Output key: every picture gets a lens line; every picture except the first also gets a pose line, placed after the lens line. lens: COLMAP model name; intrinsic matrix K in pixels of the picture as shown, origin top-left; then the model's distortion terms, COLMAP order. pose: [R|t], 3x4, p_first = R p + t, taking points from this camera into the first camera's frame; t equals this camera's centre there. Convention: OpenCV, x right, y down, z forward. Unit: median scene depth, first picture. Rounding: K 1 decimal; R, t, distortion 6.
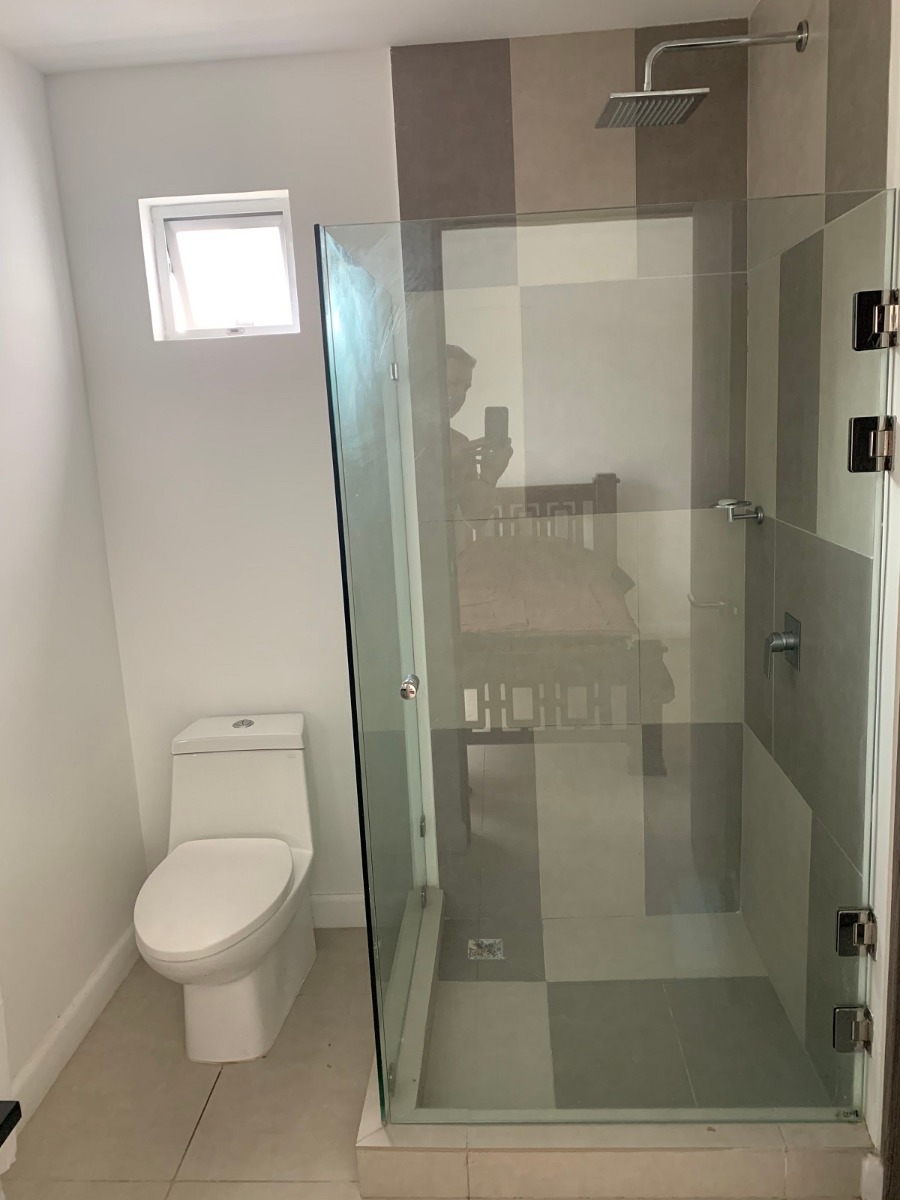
lens RADIAL K [[905.2, 0, 450.0], [0, 905.2, 600.0], [0, 0, 1]] dist [-0.003095, -0.015398]
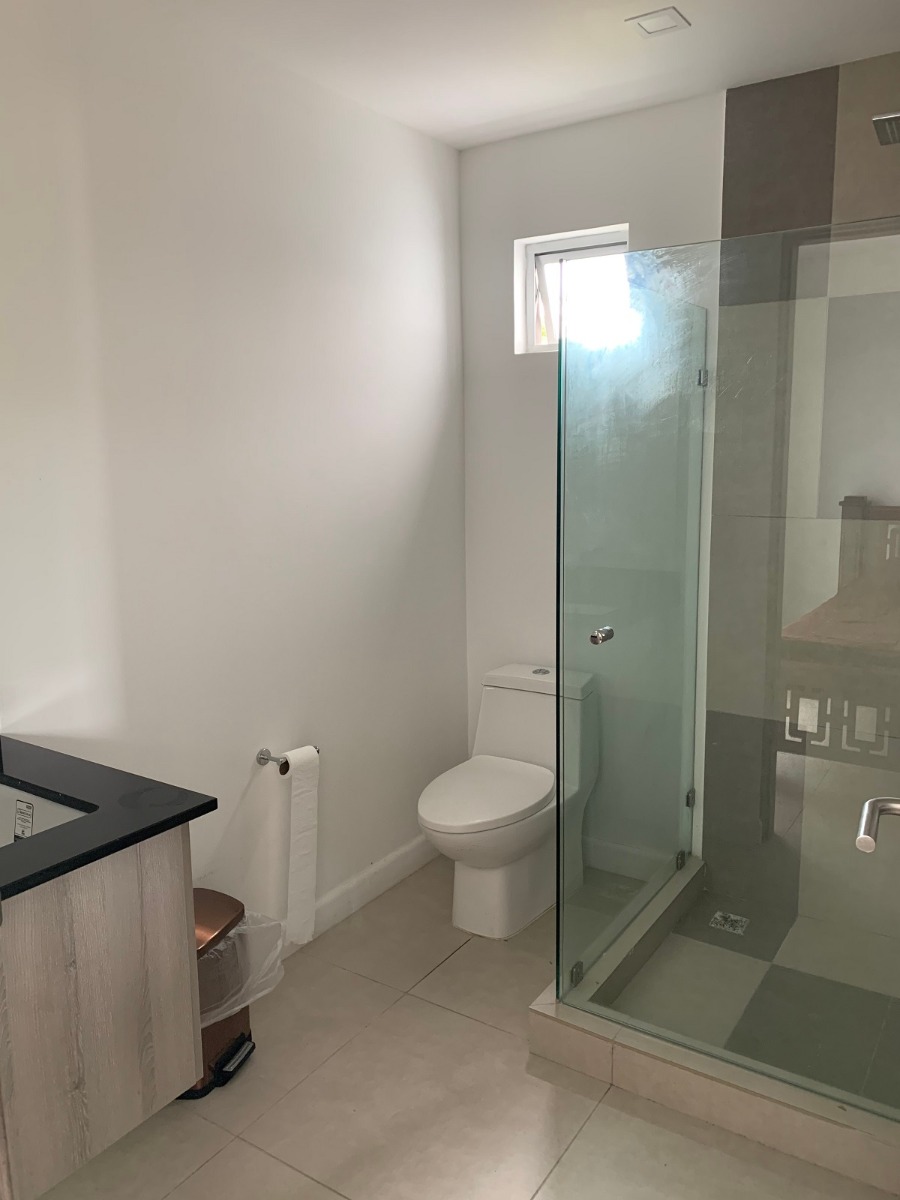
lens RADIAL K [[905.2, 0, 450.0], [0, 905.2, 600.0], [0, 0, 1]] dist [-0.003095, -0.015398]
pose [[0.862979, 0.121420, -0.490433, 0.245993], [-0.128597, 0.991511, 0.019192, 0.035443], [0.488600, 0.046506, 0.871268, -0.105894]]
